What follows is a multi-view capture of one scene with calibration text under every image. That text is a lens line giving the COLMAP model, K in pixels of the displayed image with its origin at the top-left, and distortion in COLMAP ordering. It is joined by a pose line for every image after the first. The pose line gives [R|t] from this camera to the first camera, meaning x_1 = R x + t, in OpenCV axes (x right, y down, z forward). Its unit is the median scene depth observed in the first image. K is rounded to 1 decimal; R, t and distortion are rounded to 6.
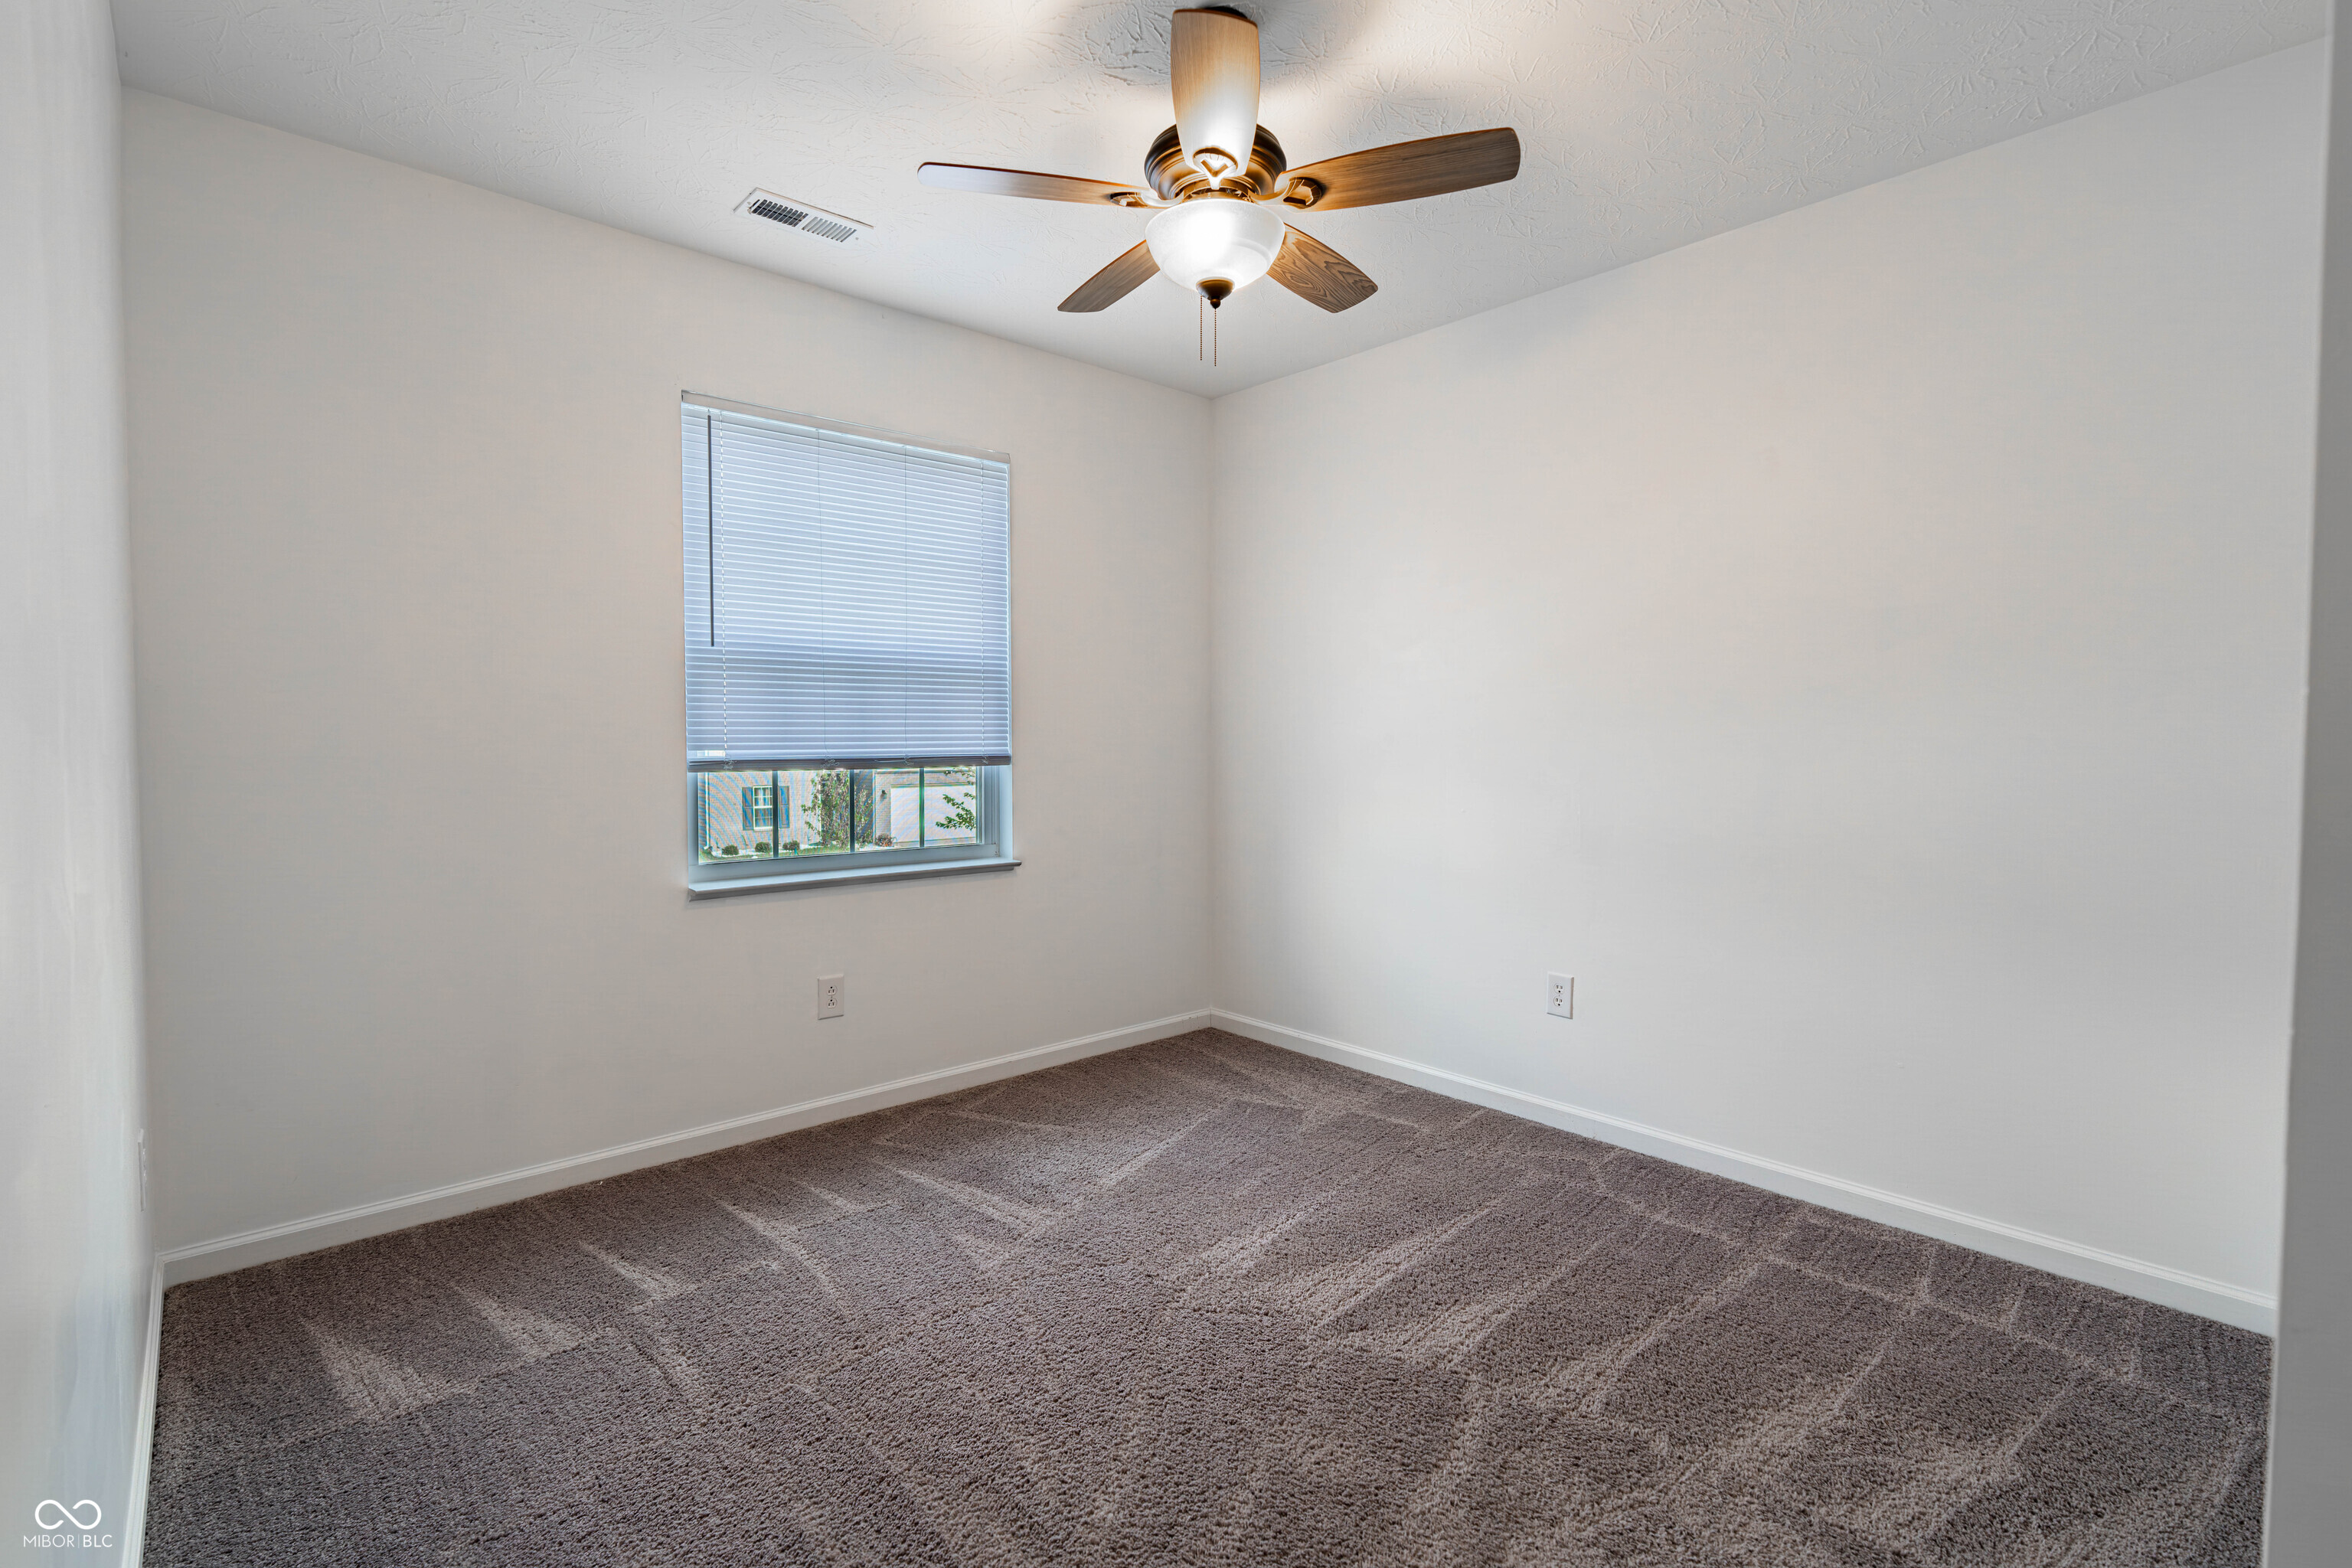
lens RADIAL K [[1048.4, 0, 1170.9], [0, 1048.4, 774.1], [0, 0, 1]] dist [-0.011046, 0.000193]
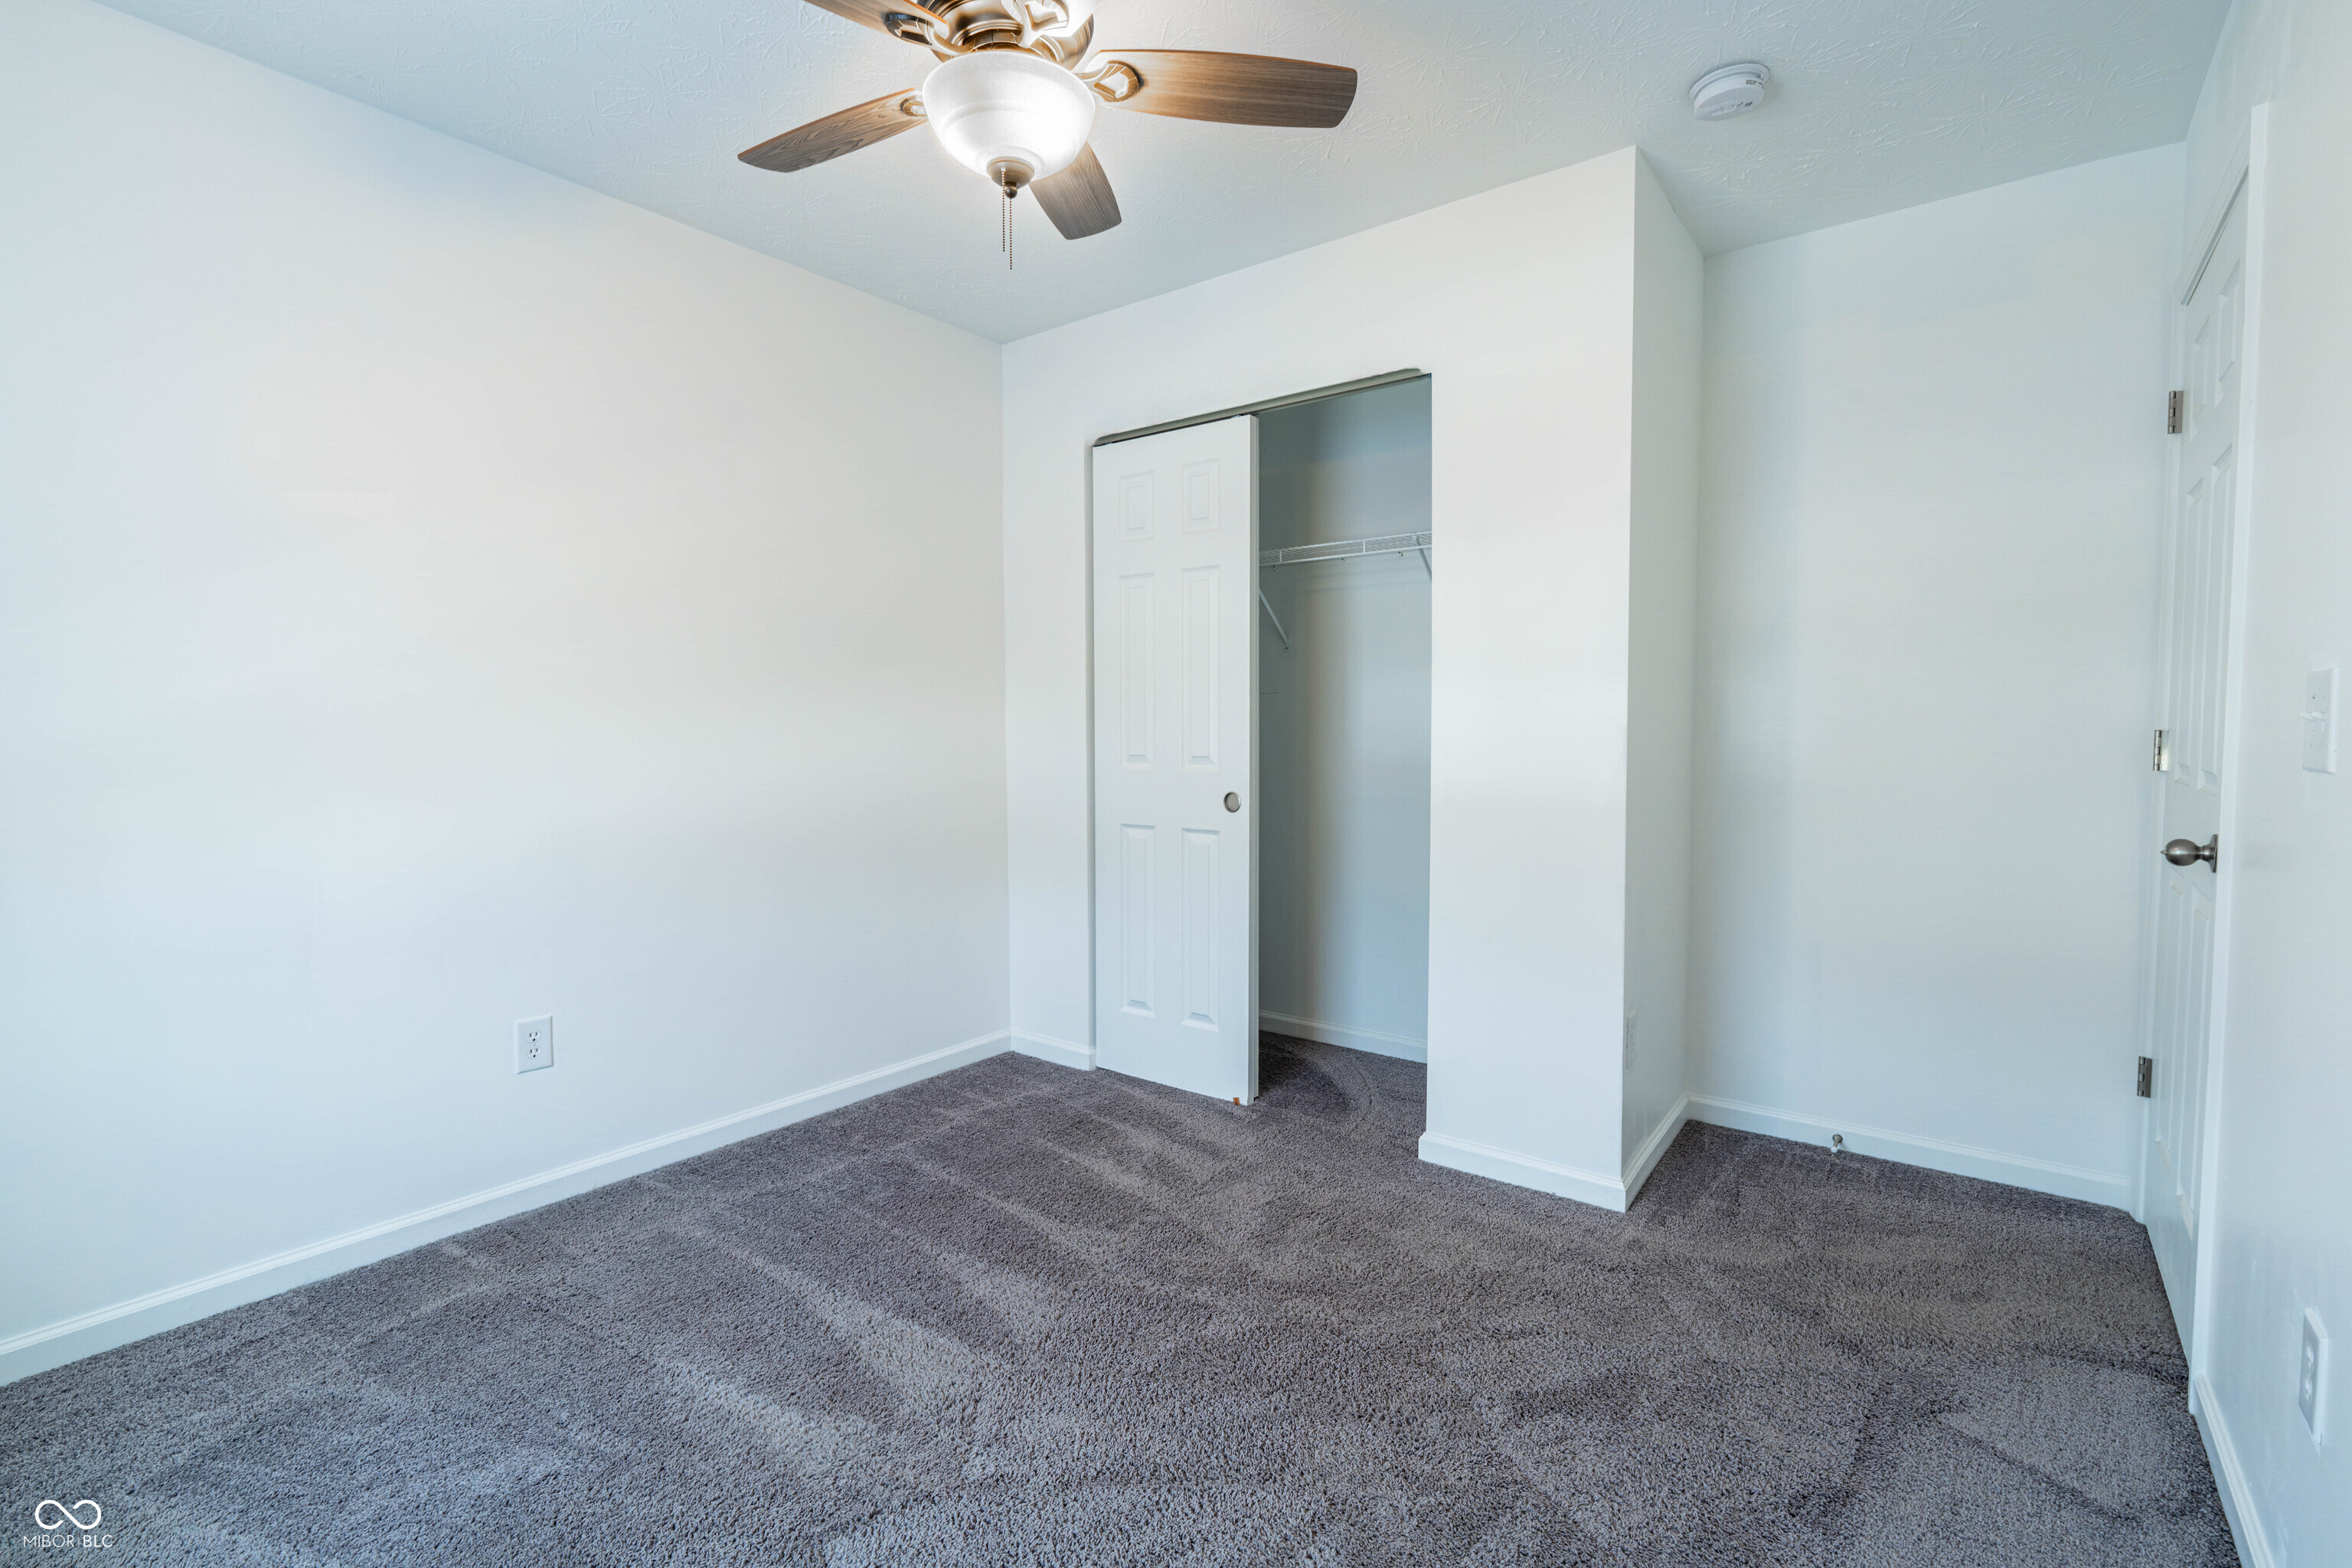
lens RADIAL K [[1048.4, 0, 1158.9], [0, 1048.4, 779.6], [0, 0, 1]] dist [-0.011046, 0.000193]
pose [[-0.167101, -0.050501, 0.984646, -0.587299], [0.039112, 0.997562, 0.057801, -0.024082], [-0.985164, 0.048170, -0.164719, 0.769294]]
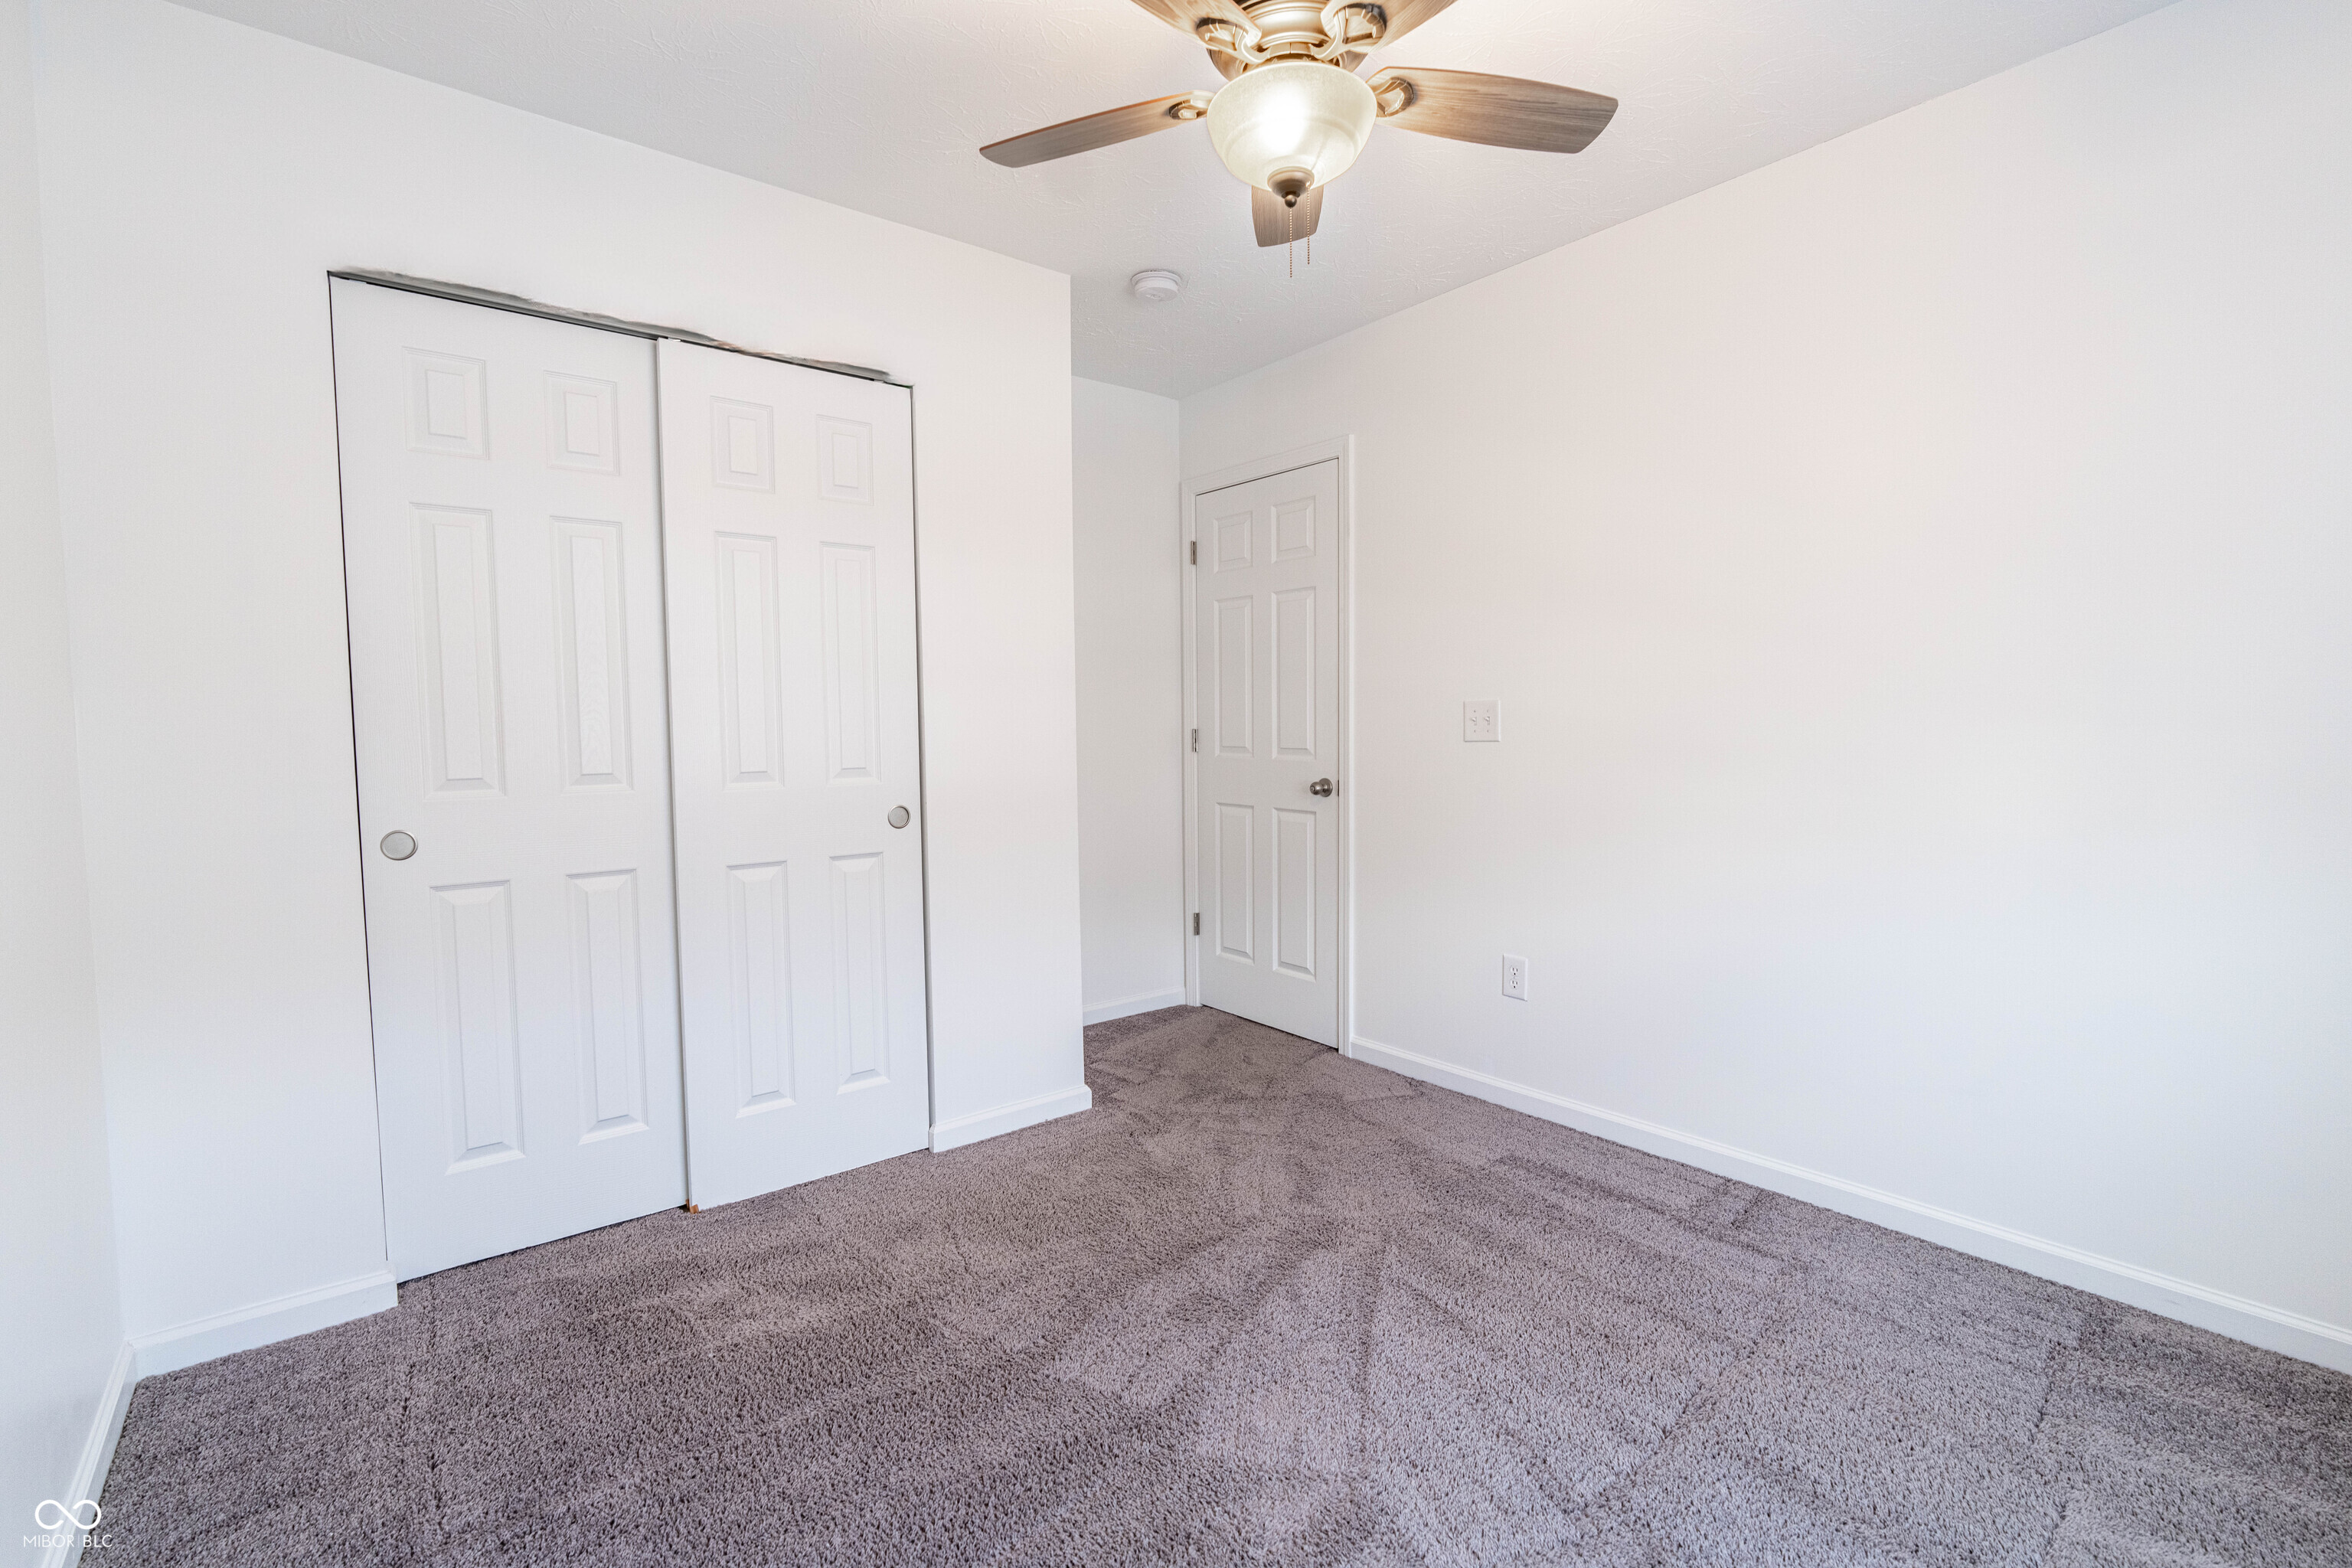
lens RADIAL K [[1048.4, 0, 1165.0], [0, 1048.4, 787.5], [0, 0, 1]] dist [-0.011046, 0.000193]
pose [[-0.997330, 0.011144, 0.072169, 0.057158], [0.018032, 0.995267, 0.095496, -0.046302], [-0.070763, 0.096542, -0.992810, 1.365113]]
